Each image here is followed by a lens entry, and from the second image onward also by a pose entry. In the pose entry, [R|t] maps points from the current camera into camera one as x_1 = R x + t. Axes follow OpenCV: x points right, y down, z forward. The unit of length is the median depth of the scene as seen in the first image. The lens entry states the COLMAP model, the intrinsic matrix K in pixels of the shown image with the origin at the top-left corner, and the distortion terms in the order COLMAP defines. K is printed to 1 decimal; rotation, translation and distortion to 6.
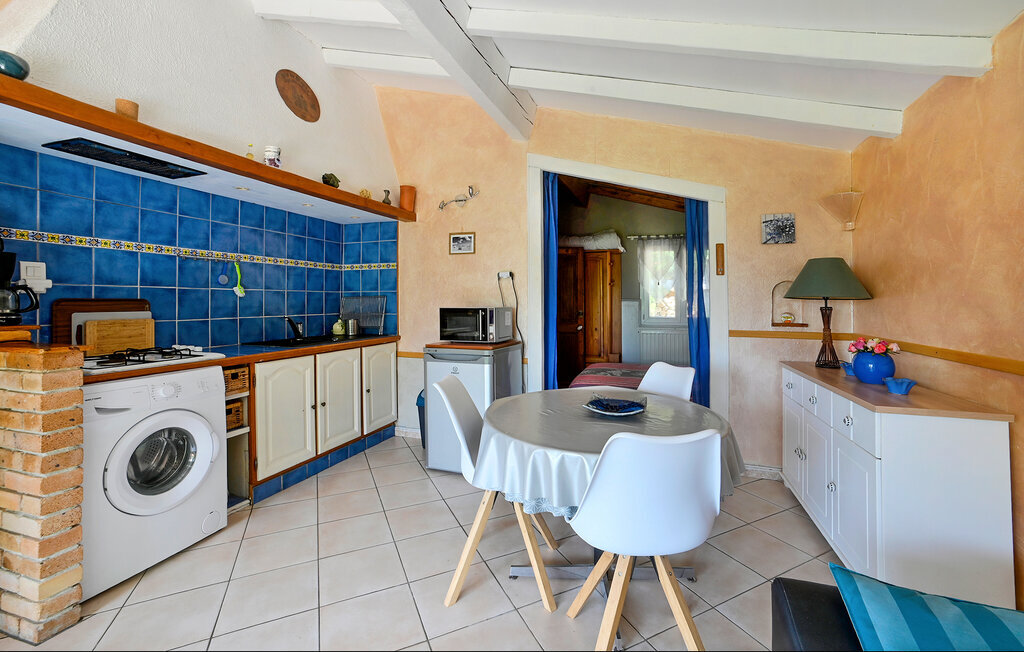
lens RADIAL K [[462.1, 0, 512.6], [0, 462.1, 288.1], [0, 0, 1]] dist [-0.015787, 0.012334]
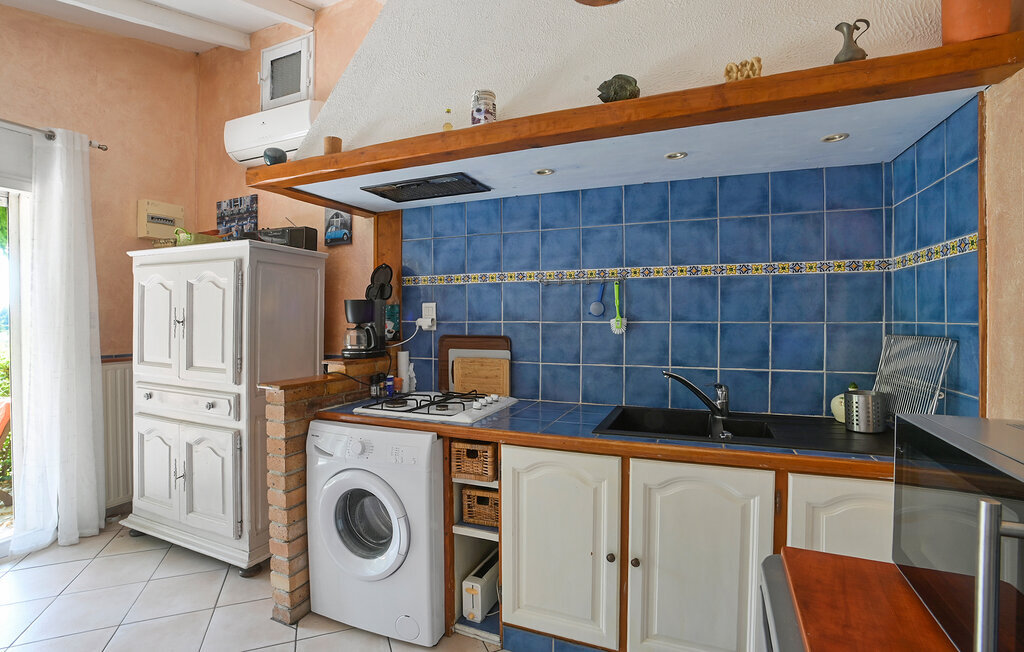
lens RADIAL K [[462.1, 0, 530.6], [0, 462.1, 317.2], [0, 0, 1]] dist [-0.015787, 0.012334]
pose [[-0.027987, -0.002075, -0.999606, 0.072623], [0.030140, 0.999541, -0.002919, -0.007449], [0.999154, -0.030210, -0.027911, 0.983564]]
